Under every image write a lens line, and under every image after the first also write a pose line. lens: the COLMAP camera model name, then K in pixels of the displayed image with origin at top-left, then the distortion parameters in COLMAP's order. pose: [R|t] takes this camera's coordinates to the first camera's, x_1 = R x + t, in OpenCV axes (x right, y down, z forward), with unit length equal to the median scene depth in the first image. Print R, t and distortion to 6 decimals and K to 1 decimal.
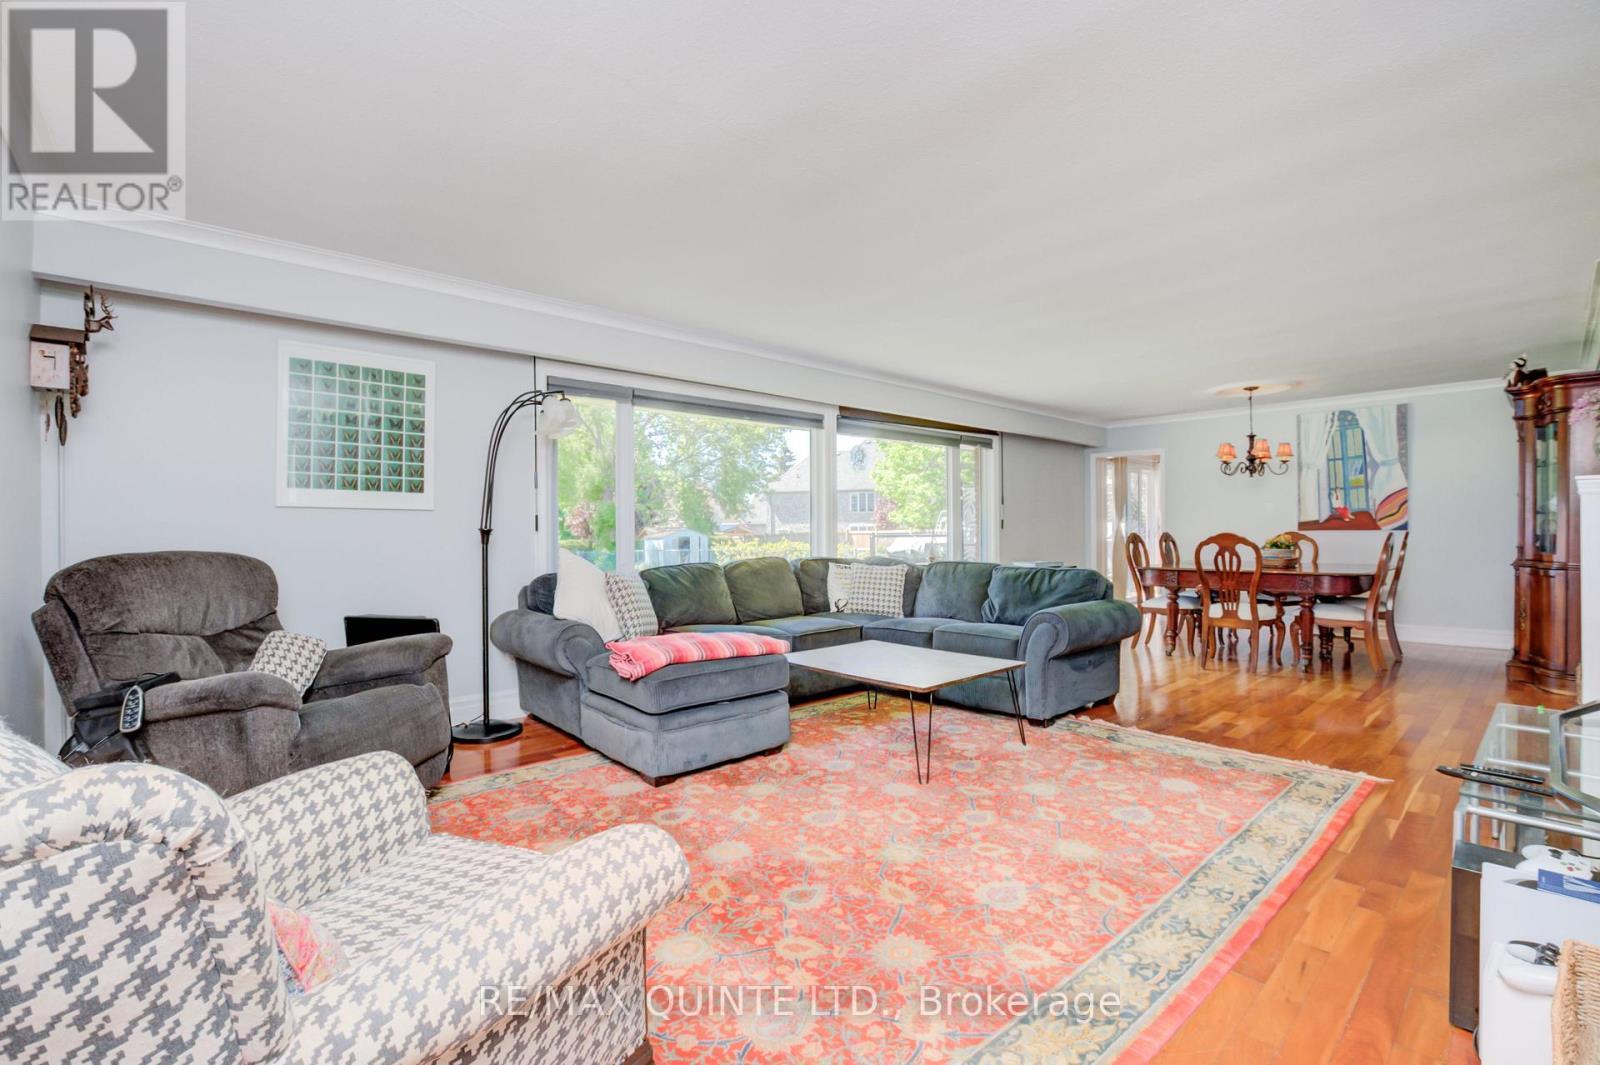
lens RADIAL K [[701.2, 0, 801.1], [0, 701.2, 531.3], [0, 0, 1]] dist [-0.023160, 0.000454]
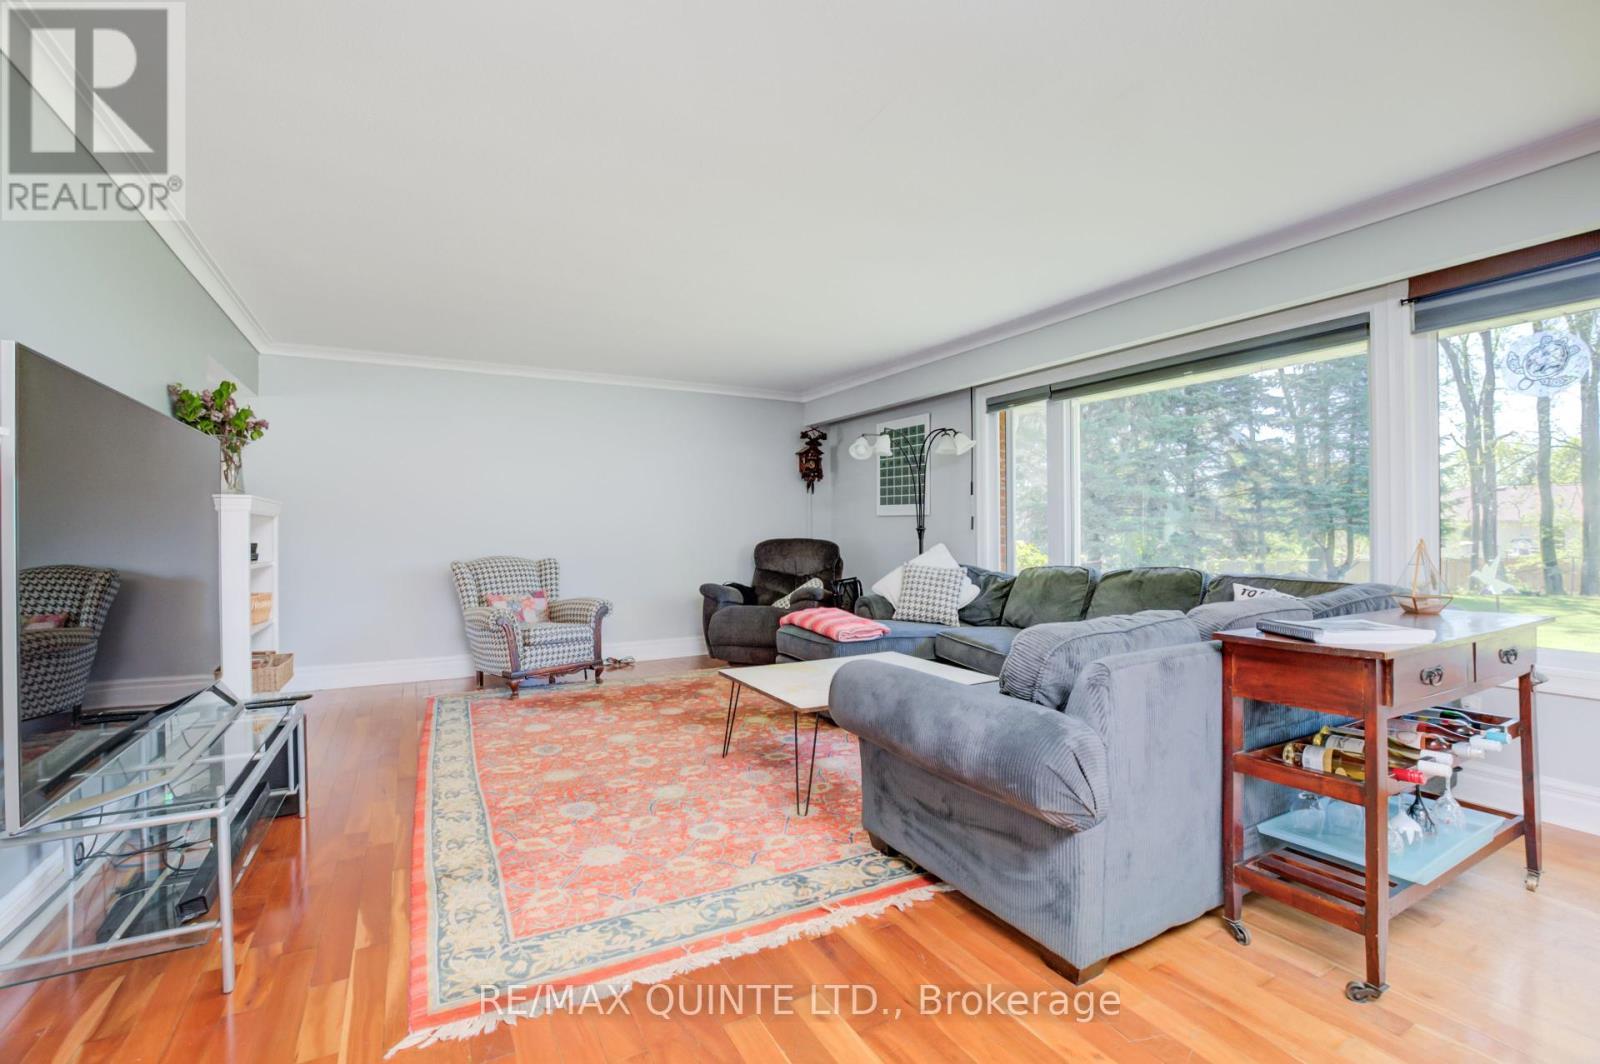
lens RADIAL K [[701.2, 0, 802.7], [0, 701.2, 529.8], [0, 0, 1]] dist [-0.023160, 0.000454]
pose [[-0.220097, 0.007521, -0.975449, 5.457463], [0.002487, 0.999971, 0.007149, -0.057572], [0.975475, -0.000852, -0.220109, 6.006527]]
